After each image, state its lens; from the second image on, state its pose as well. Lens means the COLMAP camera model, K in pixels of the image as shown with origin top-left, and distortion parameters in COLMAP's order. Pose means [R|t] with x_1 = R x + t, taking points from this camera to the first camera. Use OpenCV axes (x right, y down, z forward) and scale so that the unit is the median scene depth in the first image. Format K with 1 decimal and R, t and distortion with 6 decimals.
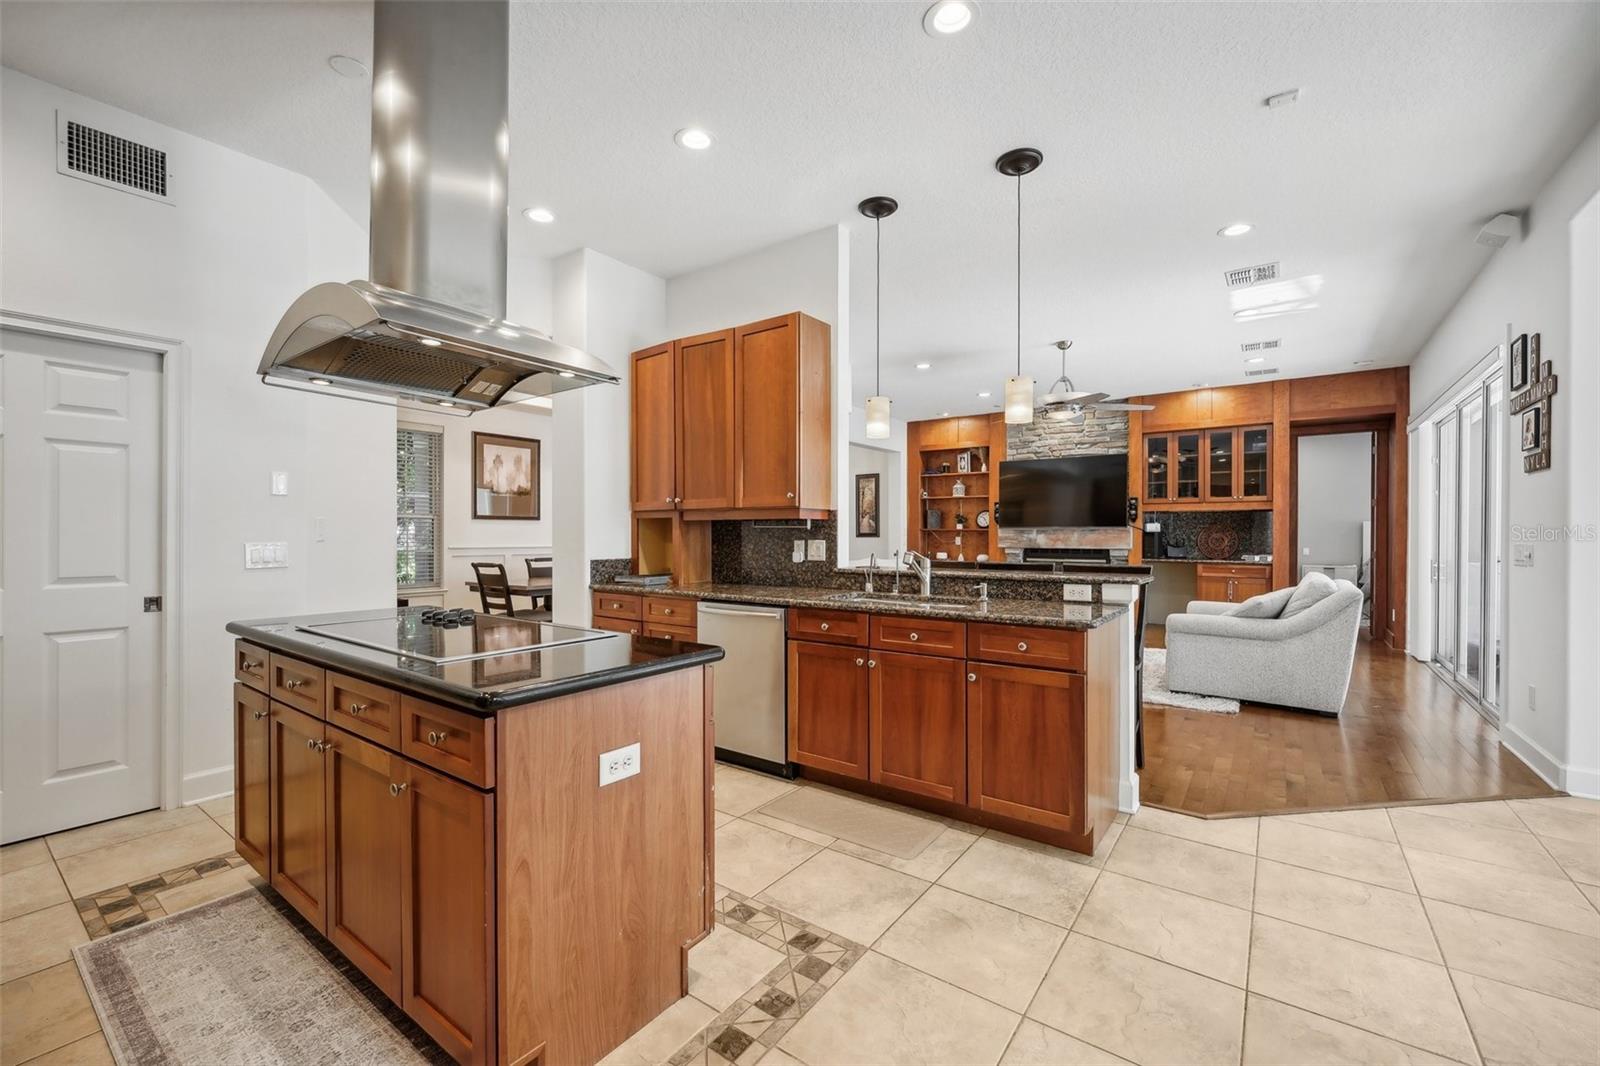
lens RADIAL K [[661.8, 0, 793.3], [0, 661.8, 540.6], [0, 0, 1]] dist [-0.001953, -0.000194]
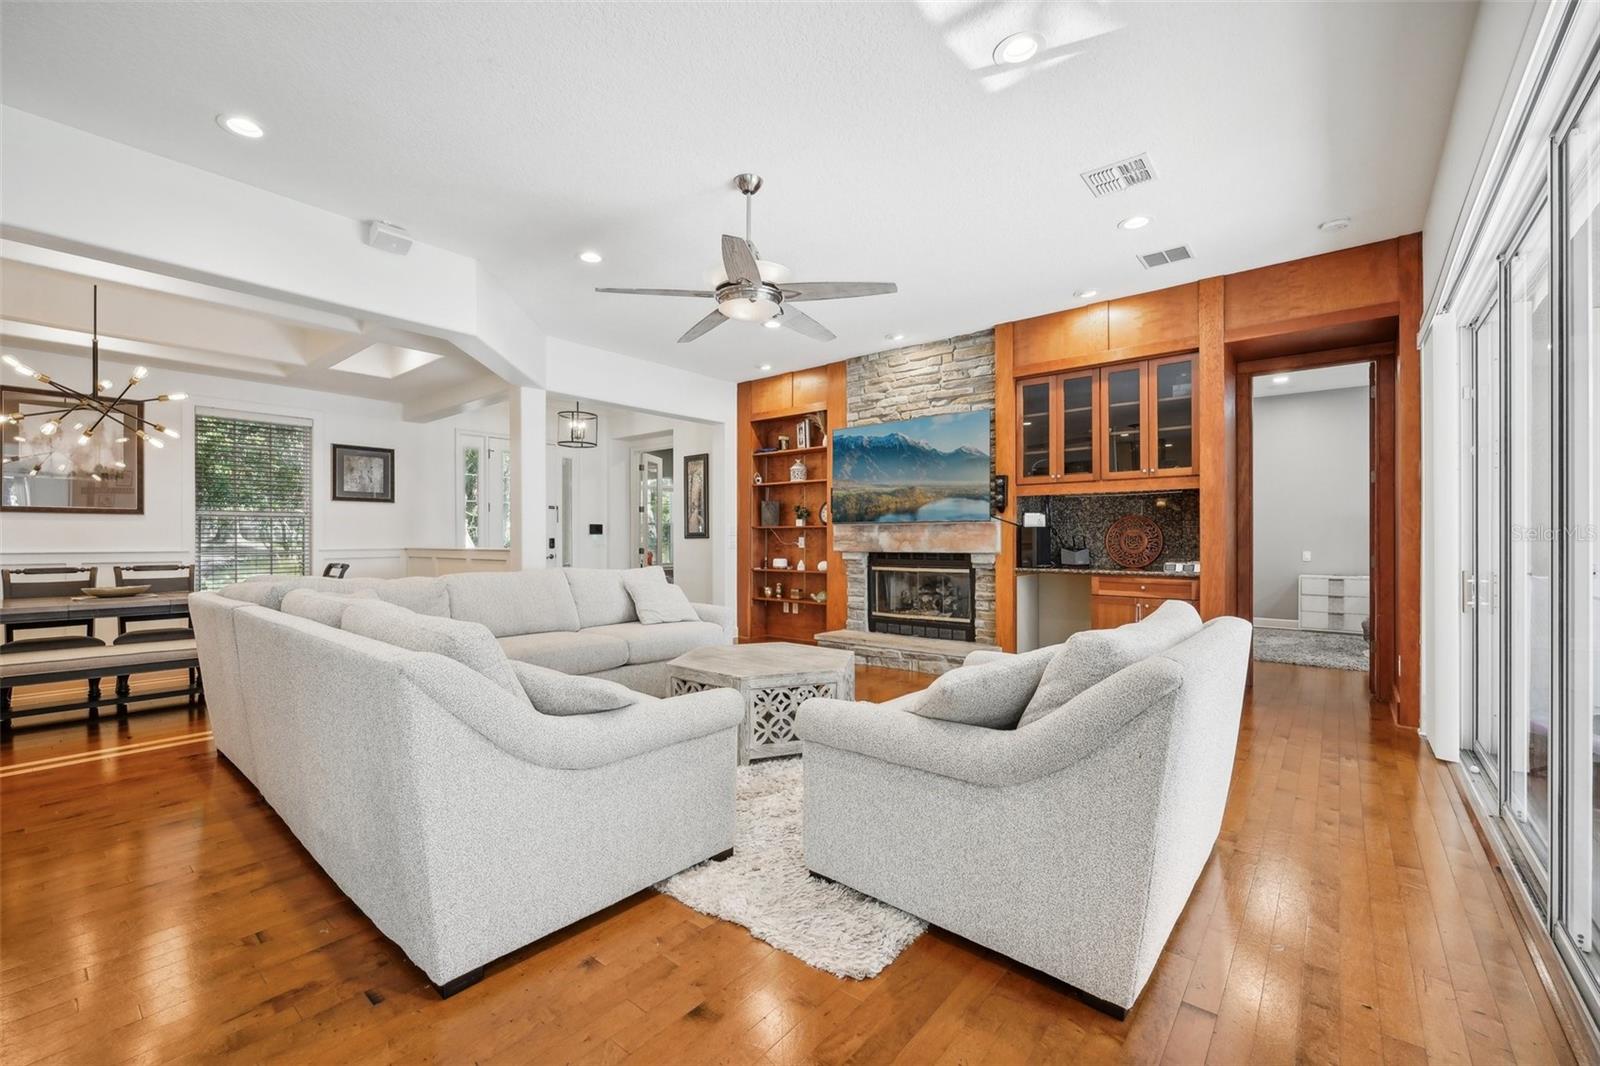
lens RADIAL K [[661.8, 0, 793.3], [0, 661.8, 540.6], [0, 0, 1]] dist [-0.001953, -0.000194]
pose [[0.998193, -0.003708, -0.059974, 0.370499], [0.003274, 0.999968, -0.007333, 0.004820], [0.059999, 0.007123, 0.998173, 0.348842]]
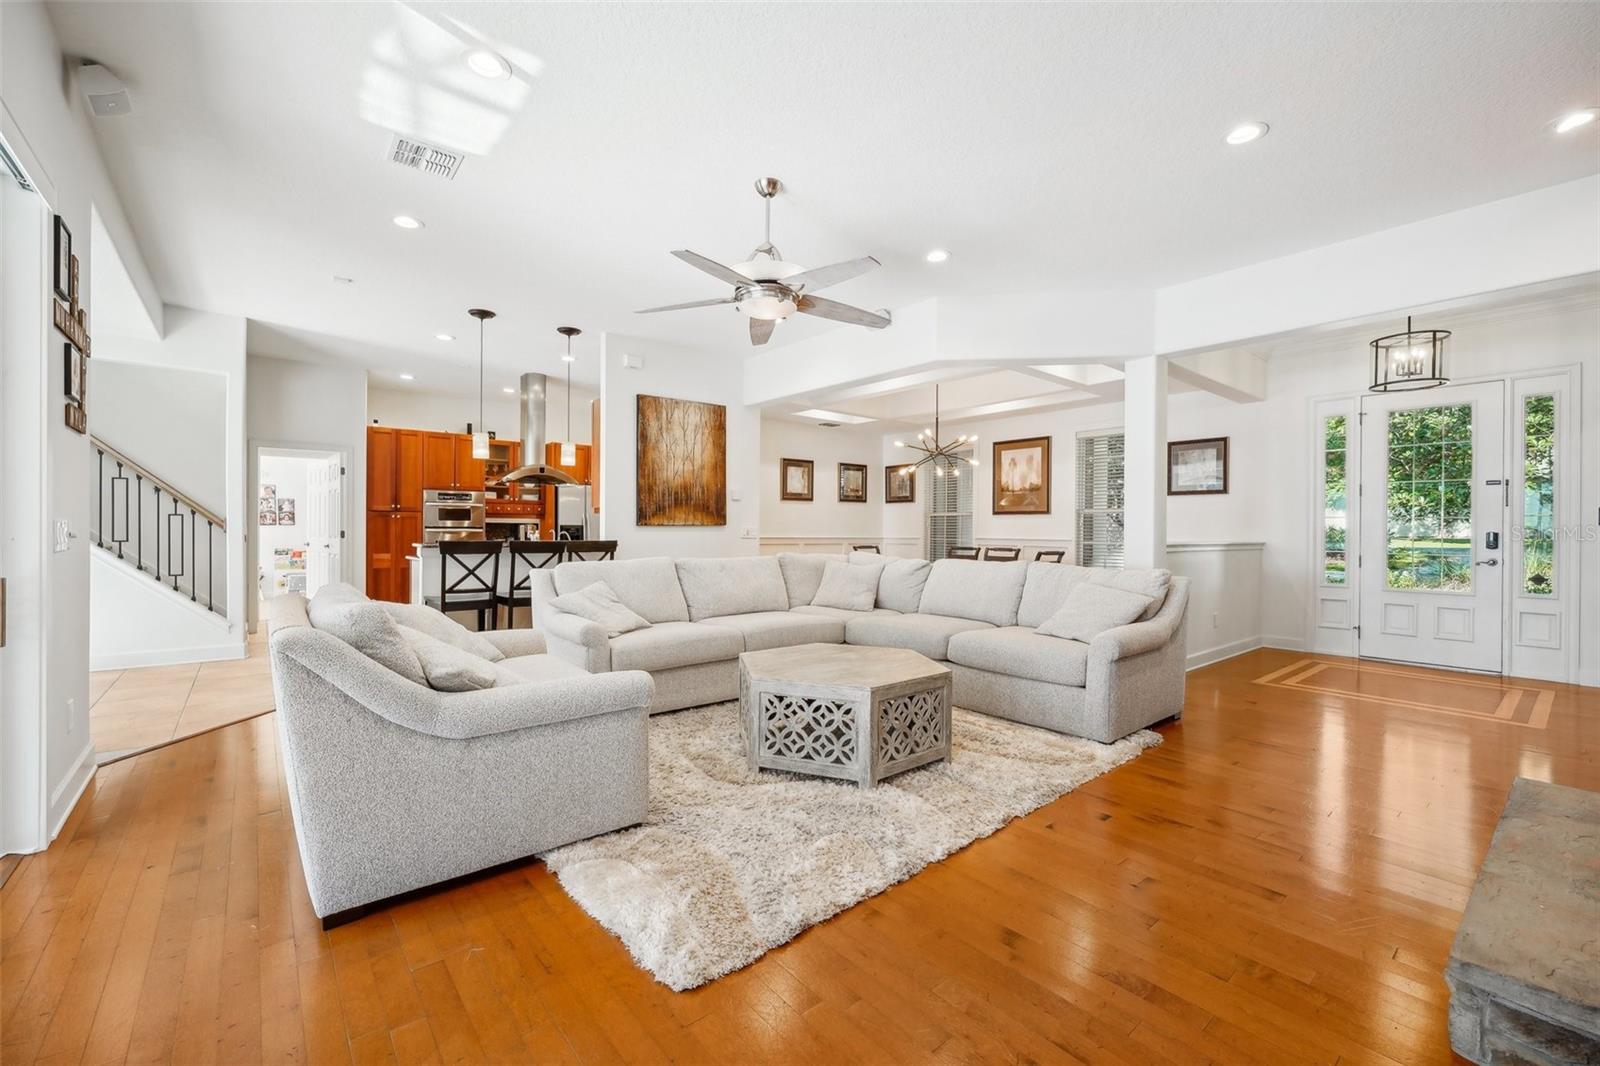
lens RADIAL K [[650.8, 0, 782.3], [0, 650.8, 532.2], [0, 0, 1]] dist [0.000290, 0.000003]
pose [[-0.254864, 0.000640, -0.966977, 0.732847], [-0.016323, 0.999854, 0.004964, -0.000218], [0.966839, 0.017049, -0.254817, 0.892894]]
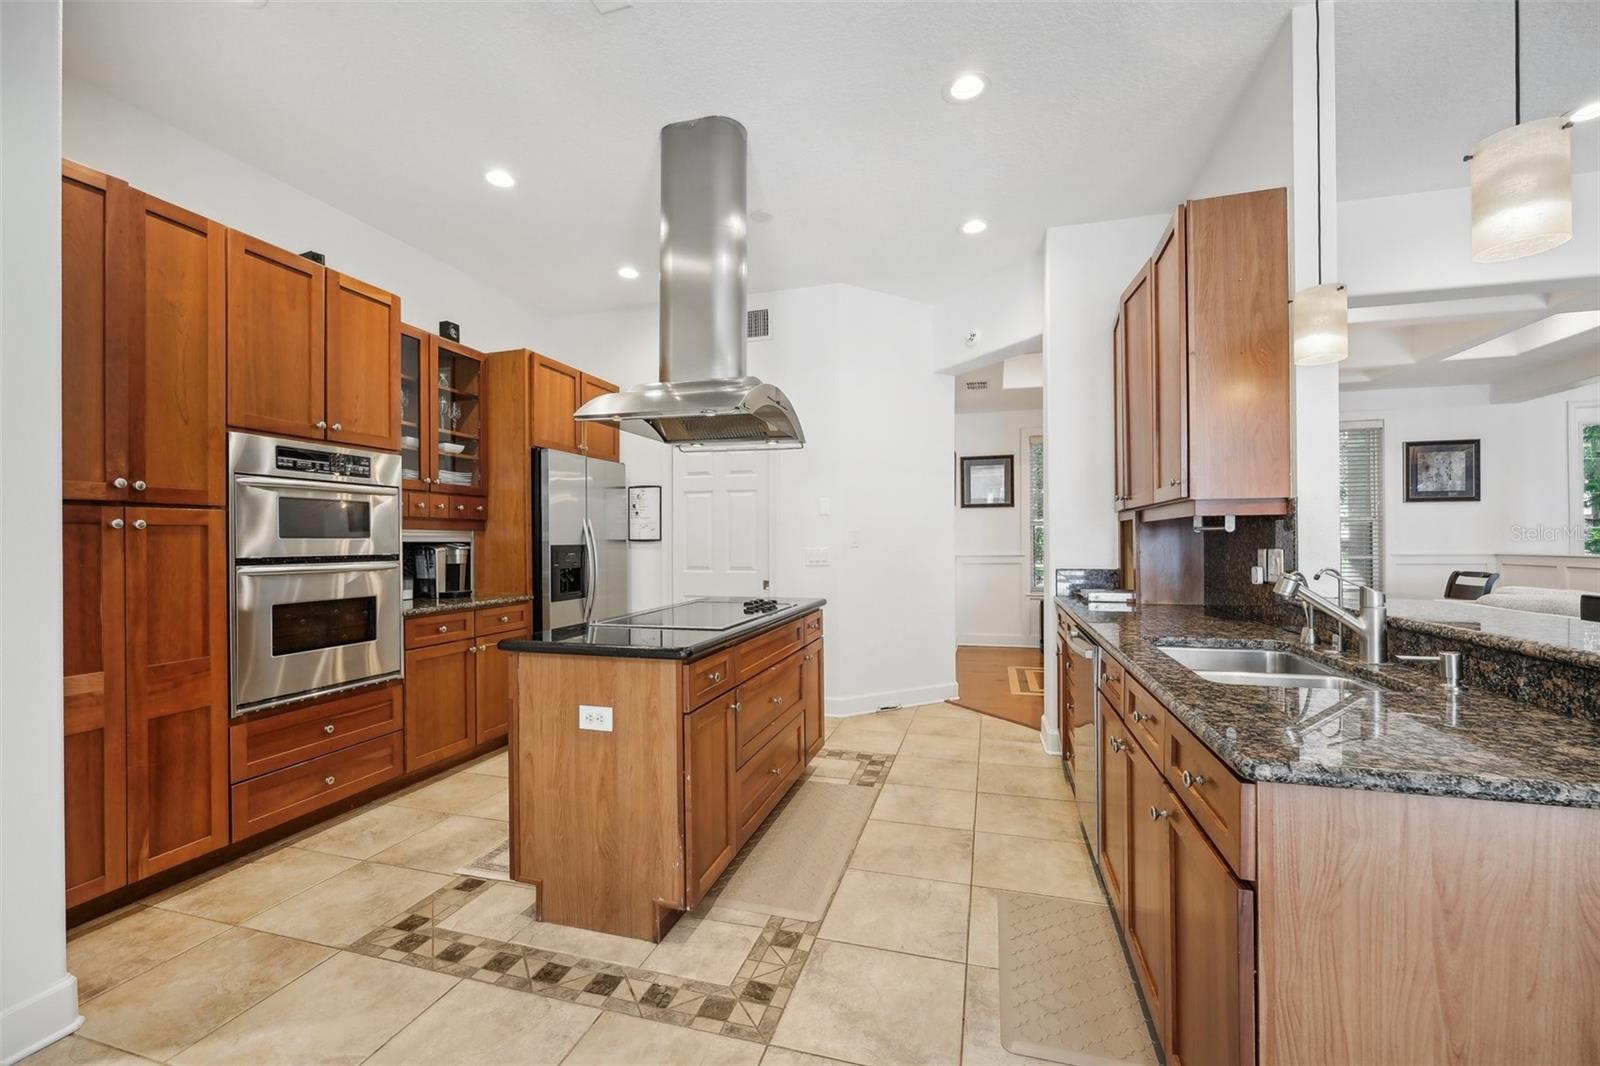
lens RADIAL K [[661.8, 0, 793.3], [0, 661.8, 540.6], [0, 0, 1]] dist [-0.001953, -0.000194]
pose [[0.337697, -0.005925, -0.941236, 0.227155], [-0.001835, 0.999974, -0.006953, -0.001636], [0.941253, 0.004075, 0.337677, 0.187976]]
